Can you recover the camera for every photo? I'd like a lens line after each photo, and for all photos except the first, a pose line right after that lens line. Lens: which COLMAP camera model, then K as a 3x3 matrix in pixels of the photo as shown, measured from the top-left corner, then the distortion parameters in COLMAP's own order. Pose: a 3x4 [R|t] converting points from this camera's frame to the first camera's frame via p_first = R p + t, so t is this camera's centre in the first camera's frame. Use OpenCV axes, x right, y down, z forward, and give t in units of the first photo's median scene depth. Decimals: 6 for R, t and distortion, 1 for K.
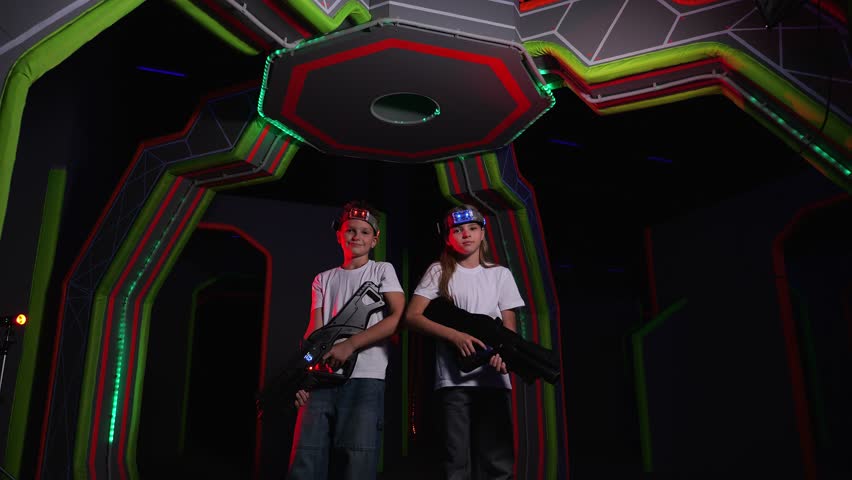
lens RADIAL K [[599.8, 0, 426.0], [0, 599.8, 240.0], [0, 0, 1]] dist [-0.023291, -0.001985]
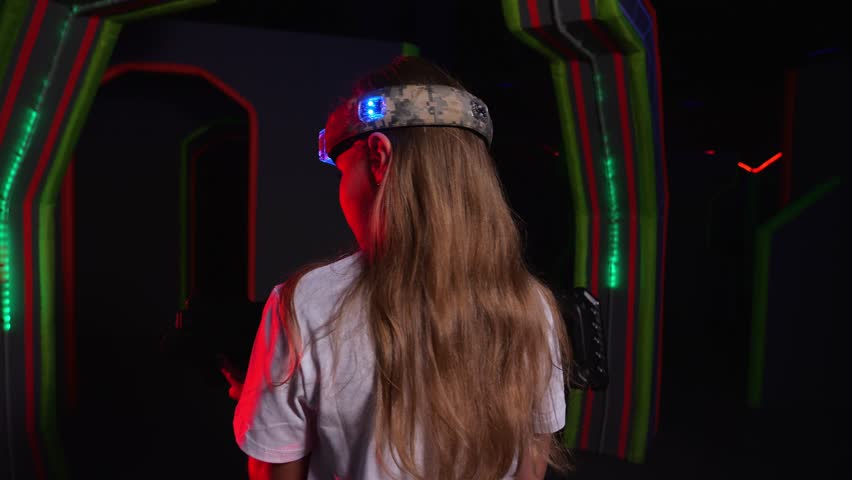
lens RADIAL K [[599.8, 0, 426.0], [0, 599.8, 240.0], [0, 0, 1]] dist [-0.023291, -0.001985]
pose [[0.997229, 0.028828, -0.068585, -0.005347], [-0.007180, 0.954864, 0.296956, -0.051278], [0.074050, -0.295641, 0.952425, 0.386306]]
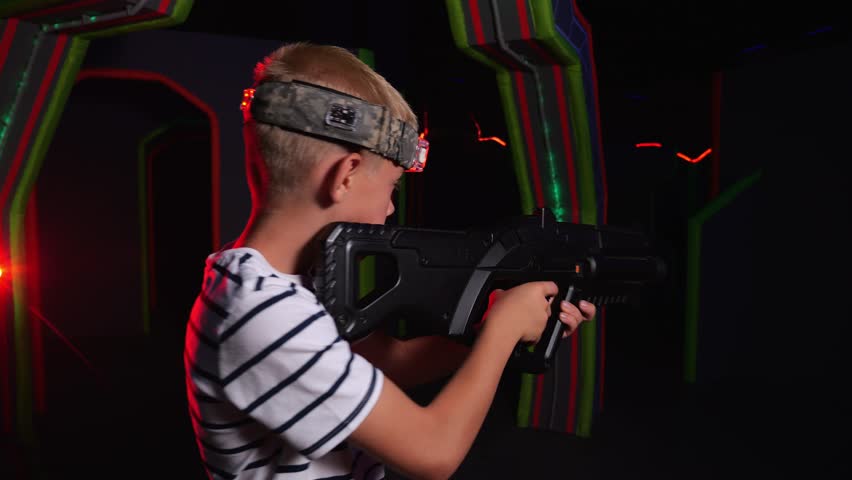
lens RADIAL K [[595.0, 0, 431.7], [0, 595.0, 241.0], [0, 0, 1]] dist [-0.031618, 0.001623]
pose [[0.999905, 0.007738, 0.011404, -0.003273], [-0.010918, 0.949744, 0.312838, -0.074230], [-0.008410, -0.312933, 0.949738, 0.344609]]
